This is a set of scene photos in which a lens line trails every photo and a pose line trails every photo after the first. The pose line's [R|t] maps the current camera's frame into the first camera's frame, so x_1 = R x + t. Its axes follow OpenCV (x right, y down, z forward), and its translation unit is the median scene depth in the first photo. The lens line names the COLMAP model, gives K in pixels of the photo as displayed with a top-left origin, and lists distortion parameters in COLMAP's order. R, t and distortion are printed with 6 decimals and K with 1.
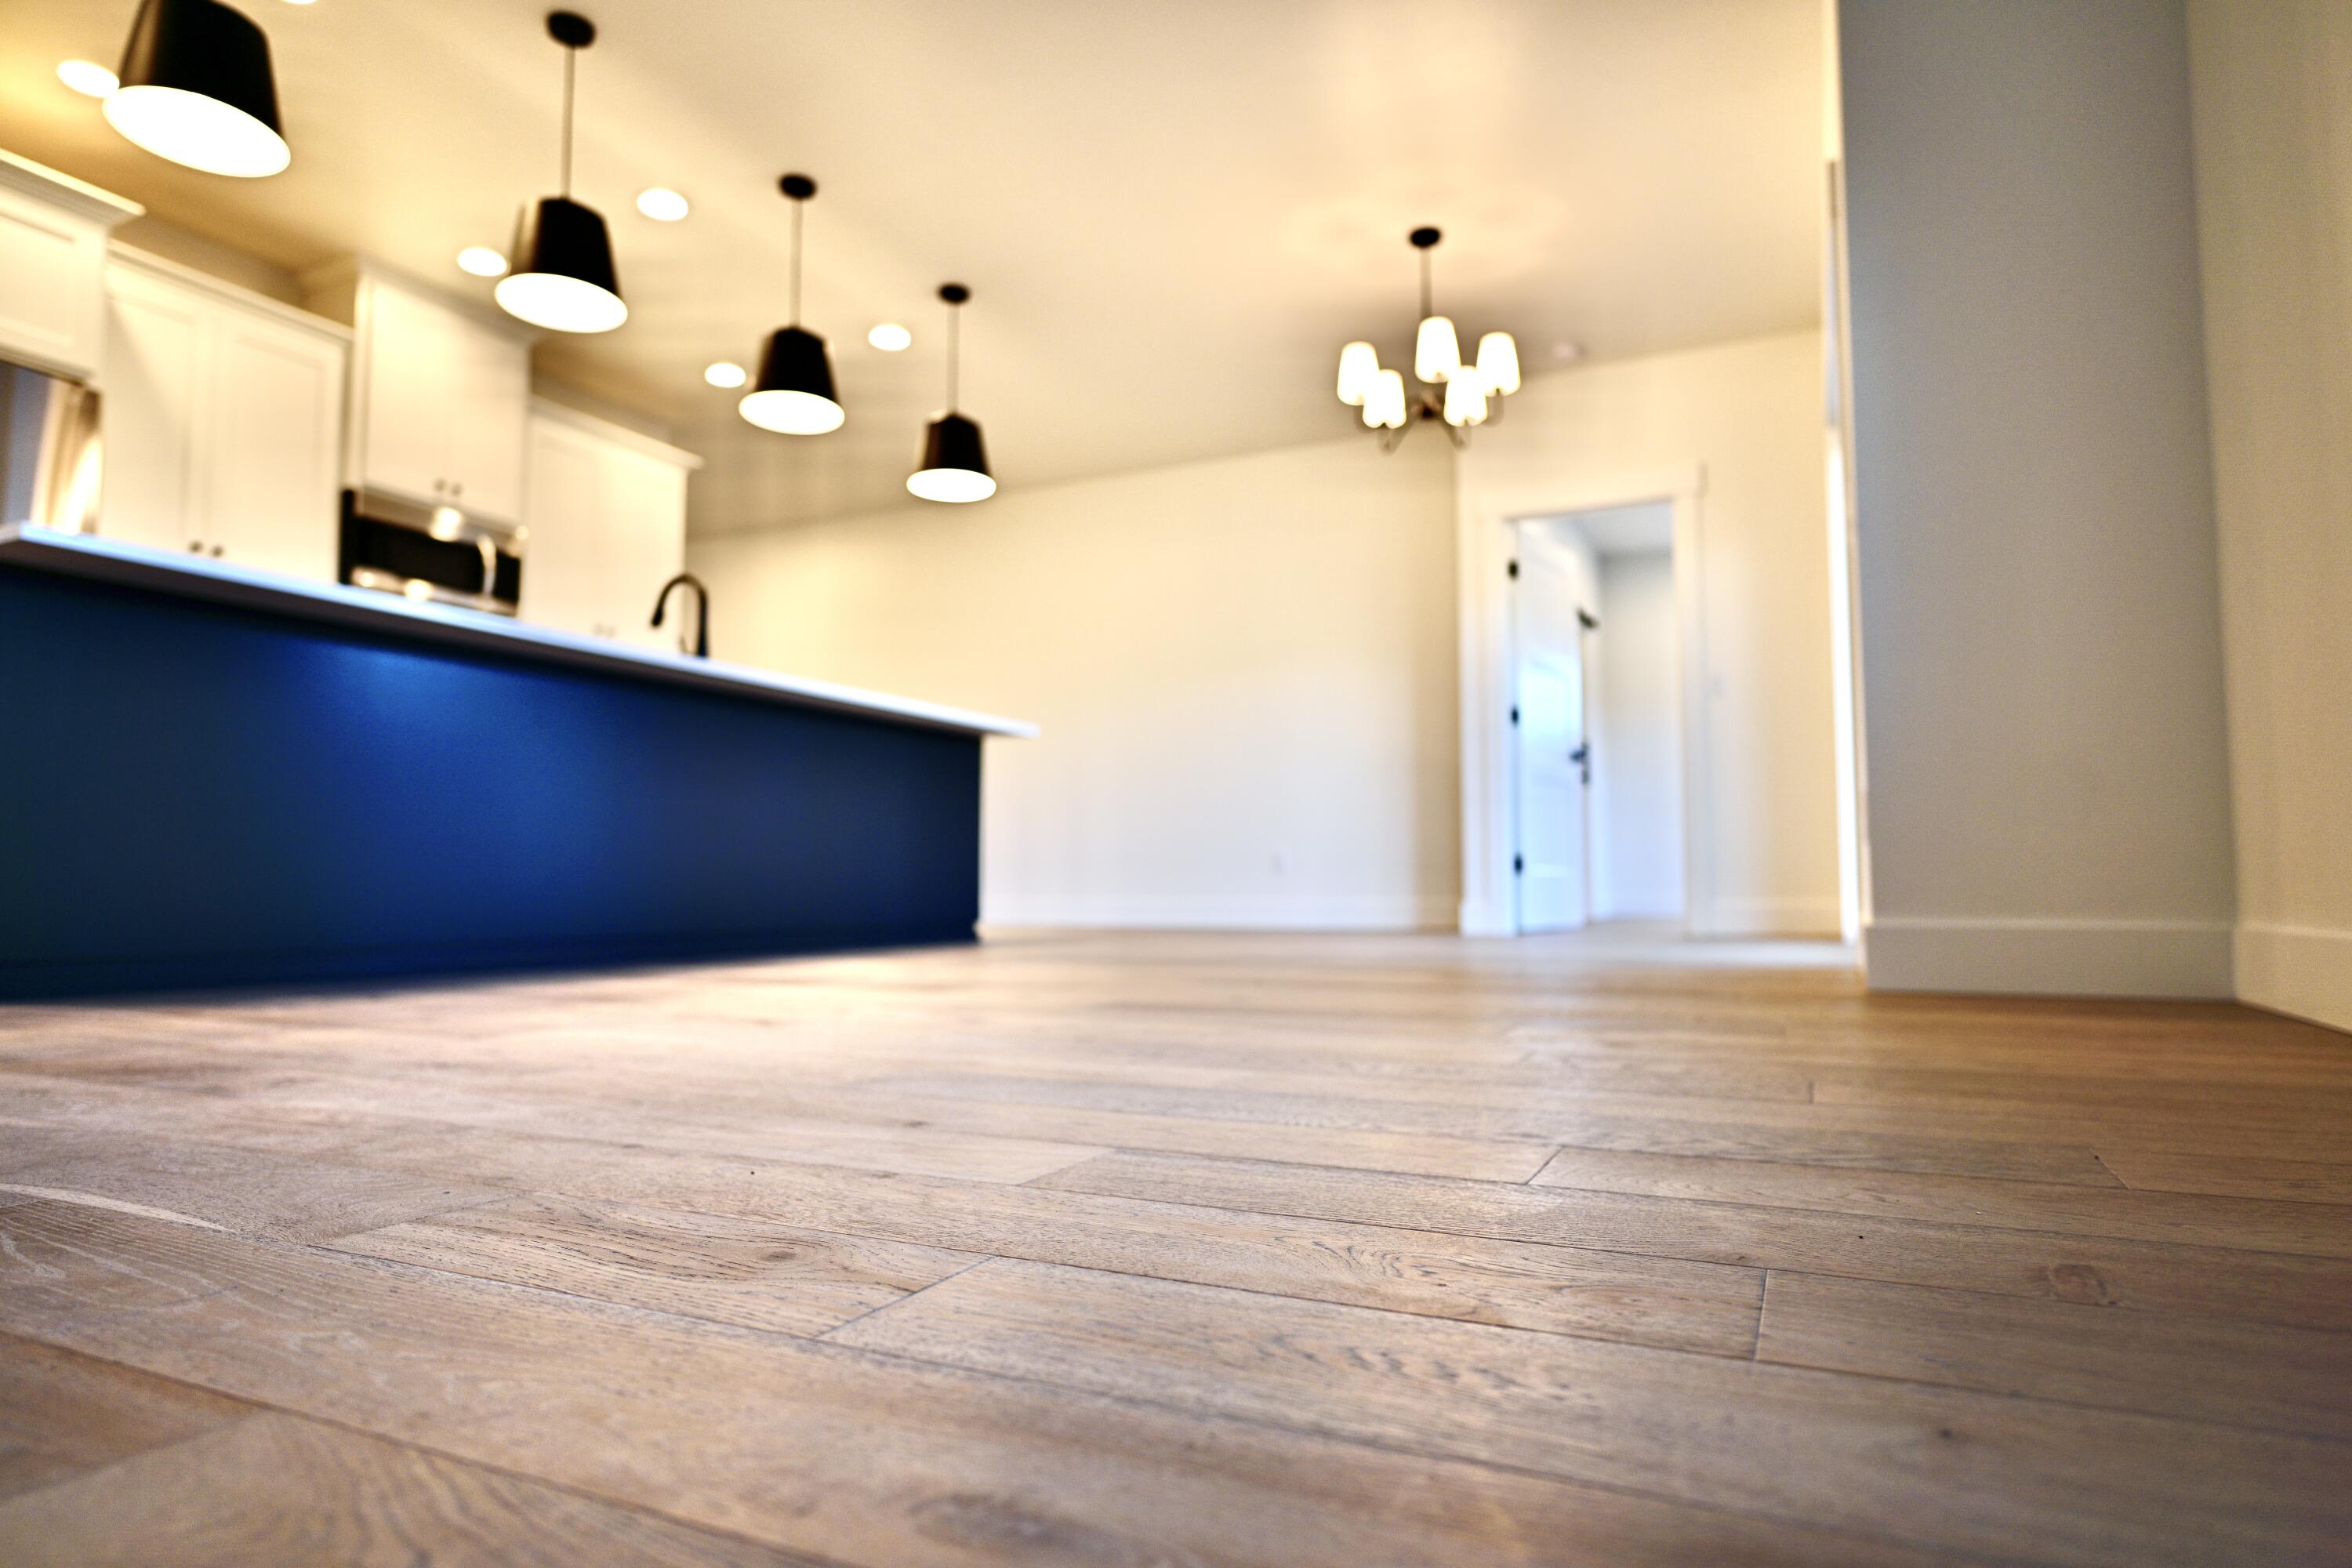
lens RADIAL K [[1321.7, 0, 1181.8], [0, 1321.7, 804.9], [0, 0, 1]] dist [-0.003141, 0.001941]
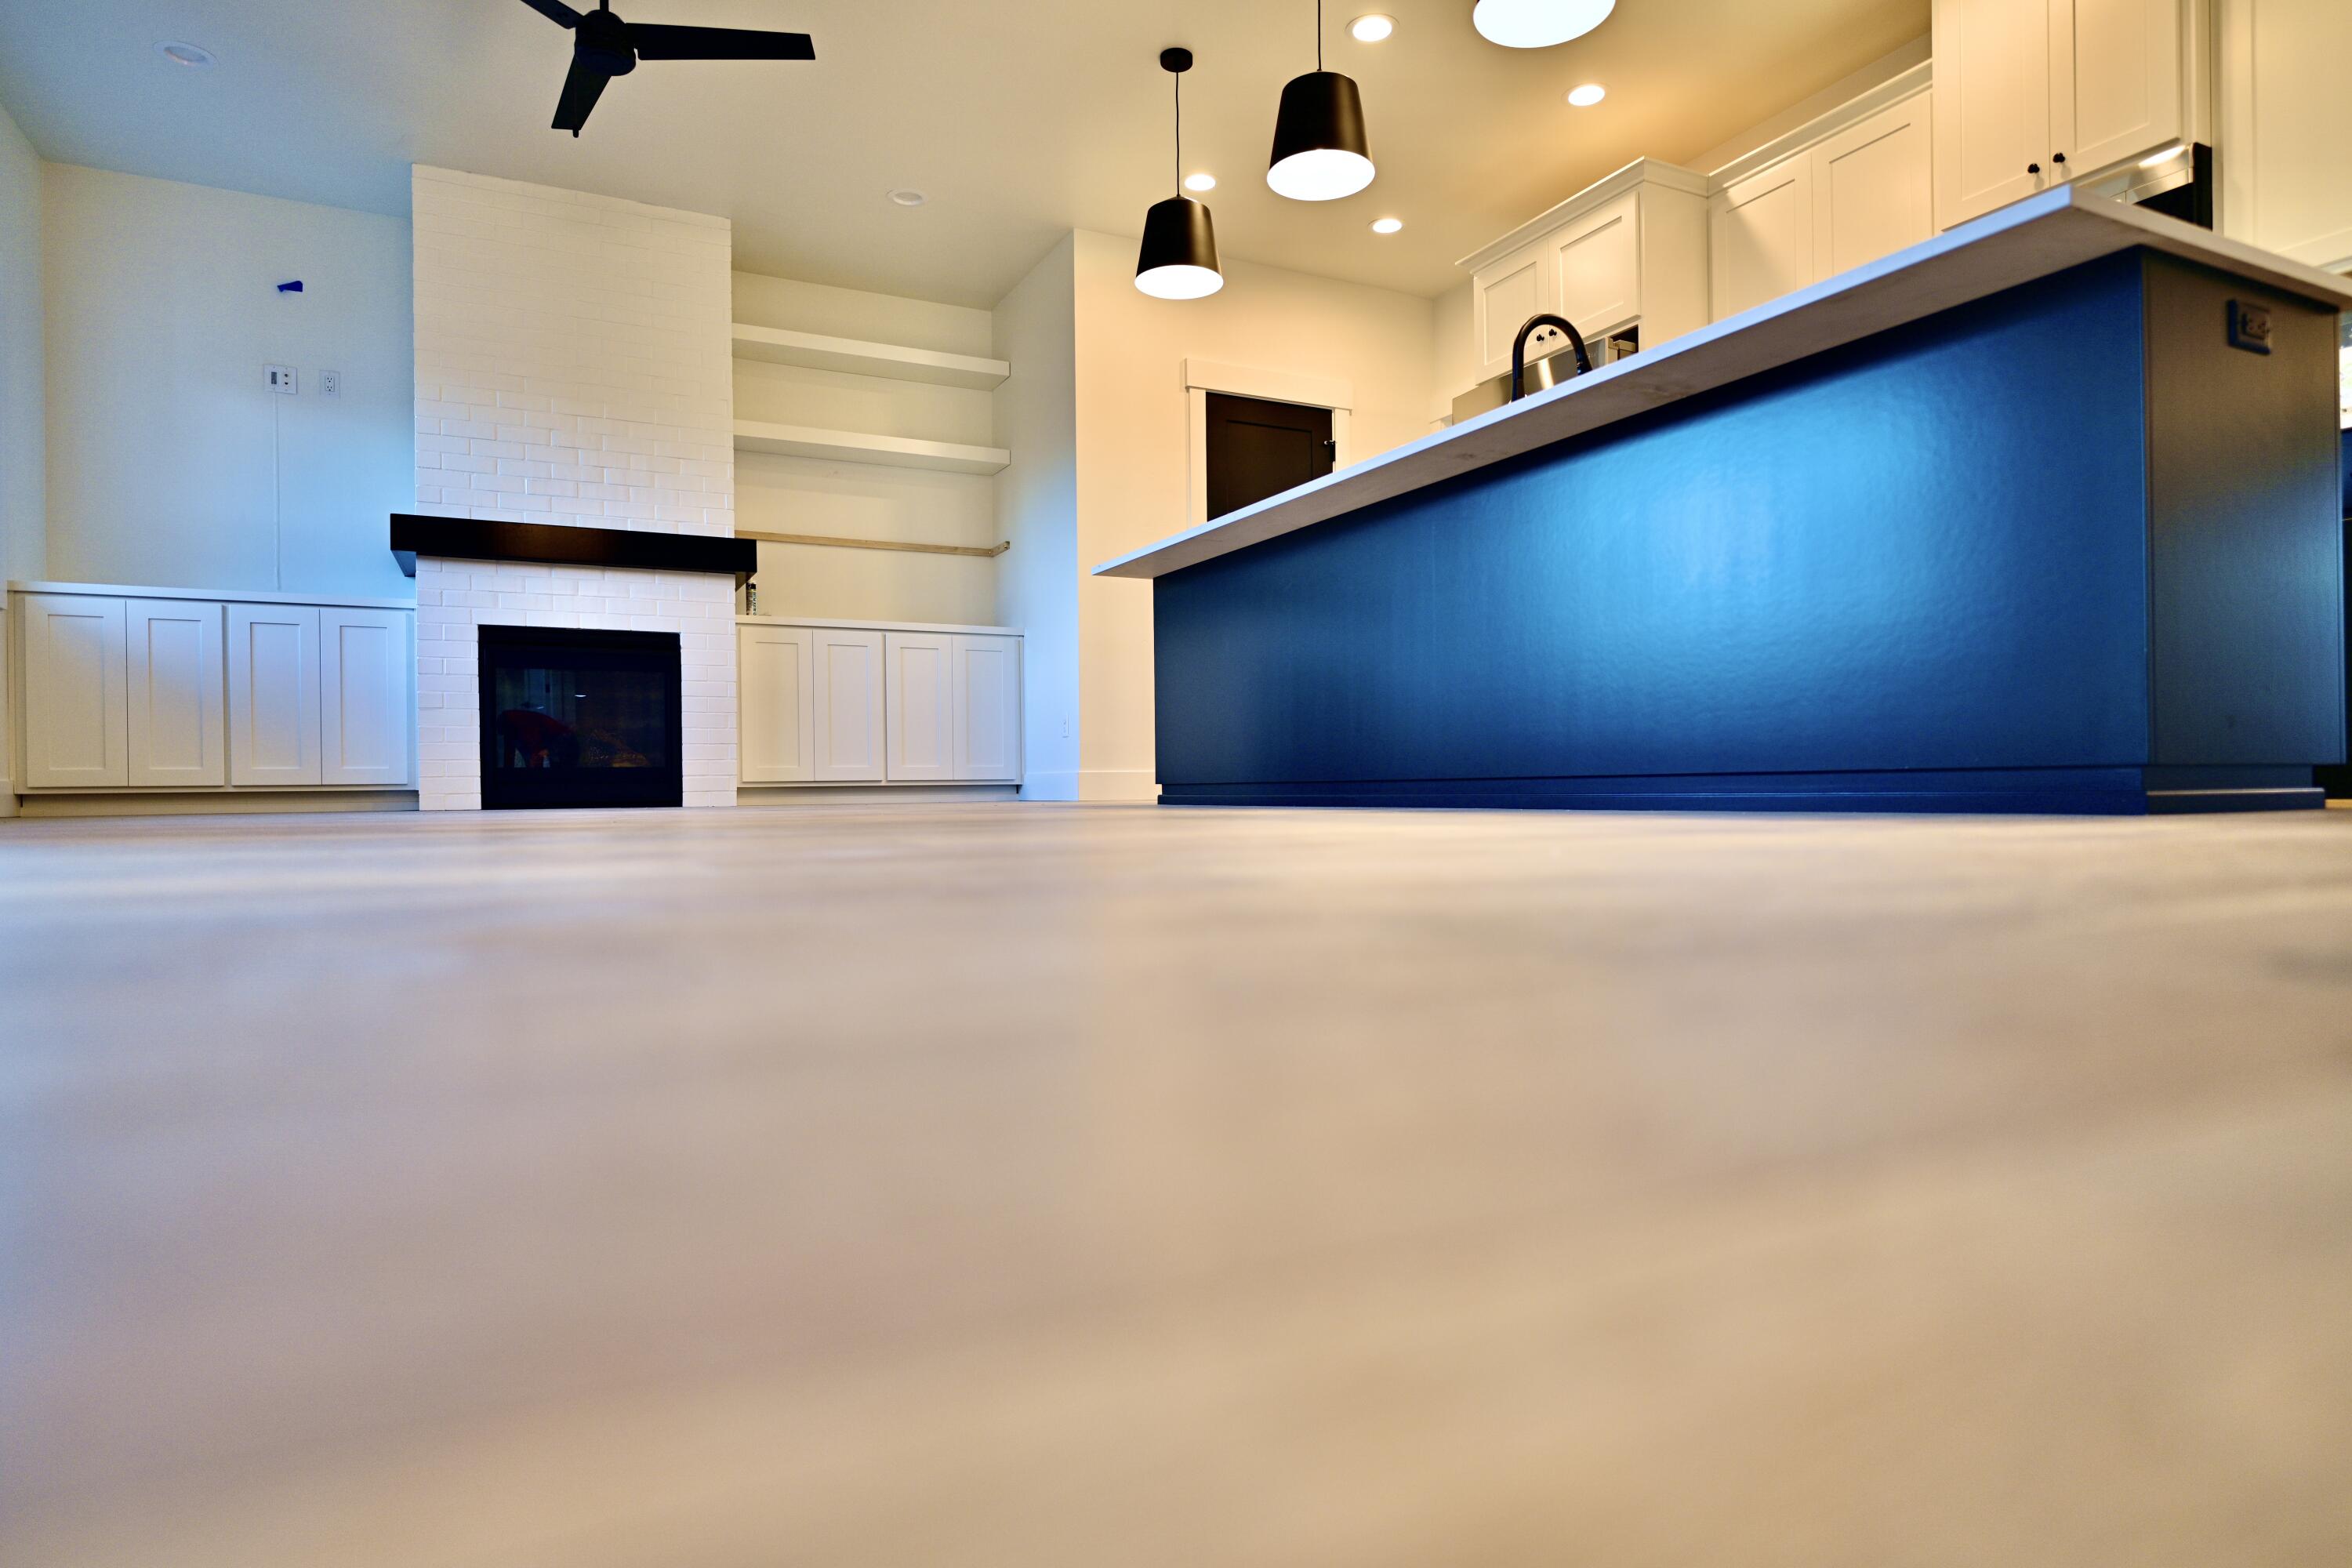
lens RADIAL K [[1321.7, 0, 1181.3], [0, 1321.7, 782.7], [0, 0, 1]] dist [-0.003141, 0.001941]
pose [[-0.603655, 0.003625, -0.797238, 0.318284], [0.065116, 0.996873, -0.044773, 0.100334], [0.794582, -0.078940, -0.602003, 1.102605]]
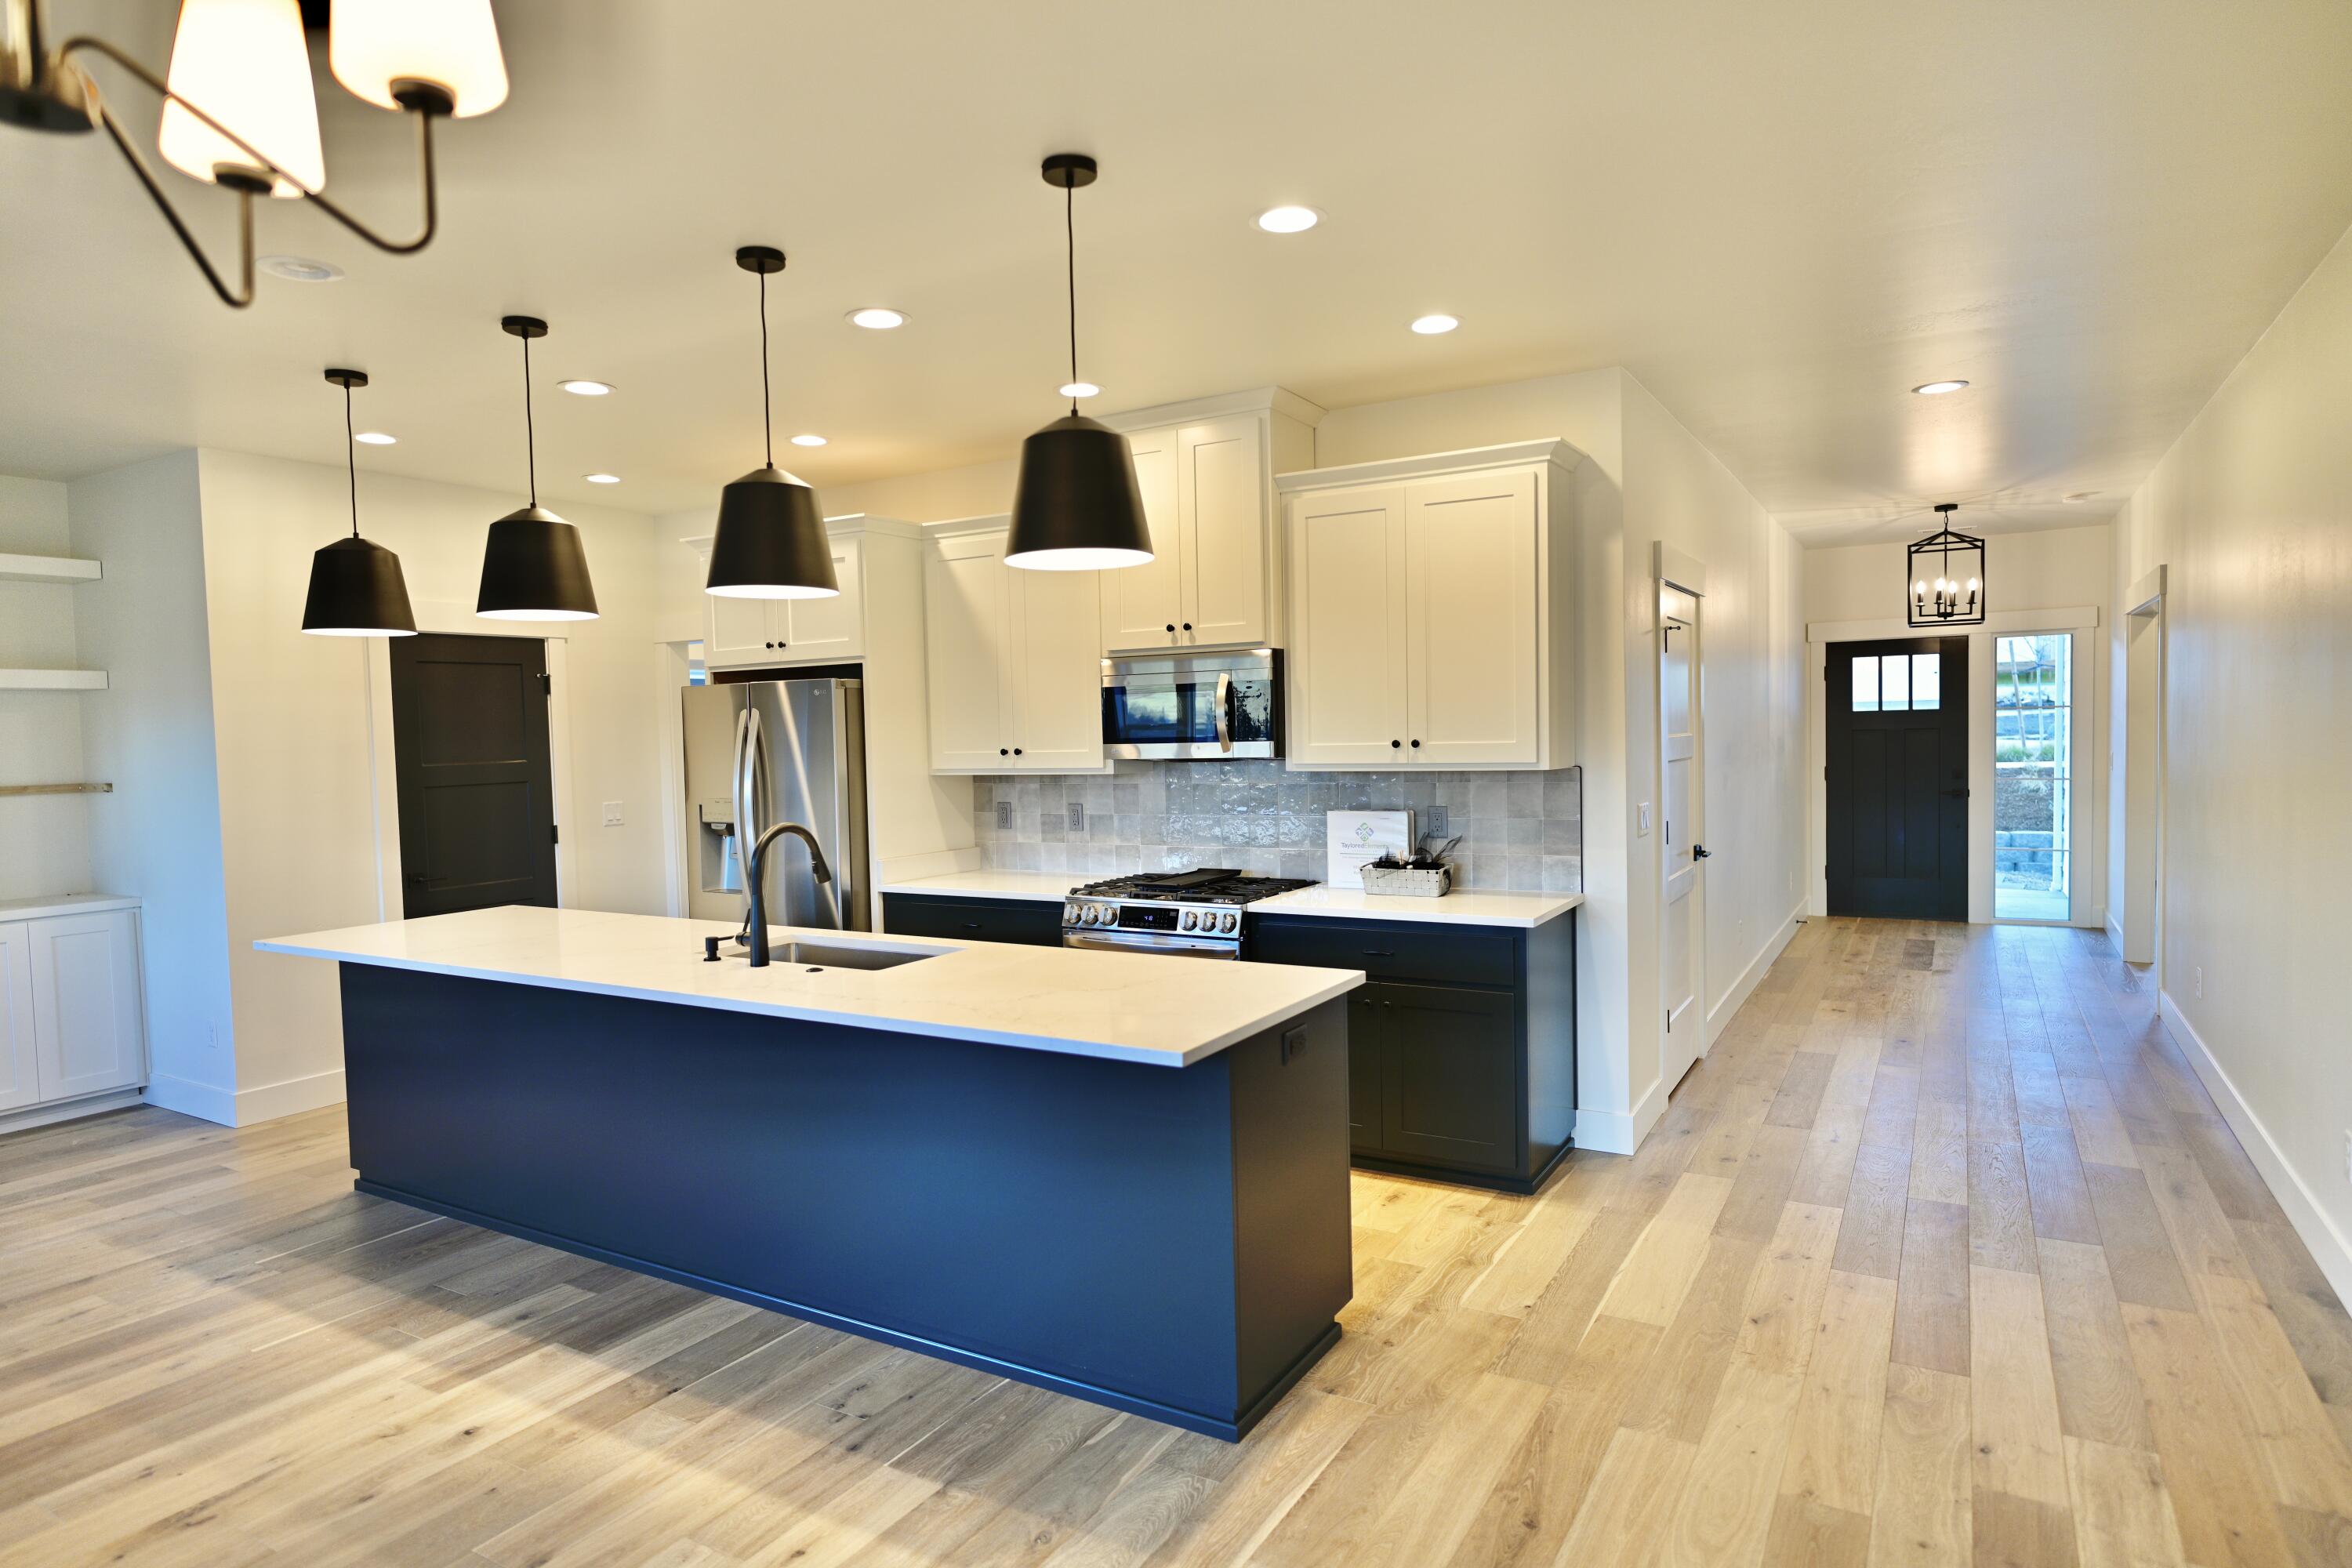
lens RADIAL K [[1321.7, 0, 1178.5], [0, 1321.7, 793.0], [0, 0, 1]] dist [-0.003141, 0.001941]
pose [[-0.083432, 0.050966, -0.995209, 0.362409], [0.092144, 0.994807, 0.043221, -0.180595], [0.992244, -0.088097, -0.087695, 1.141662]]
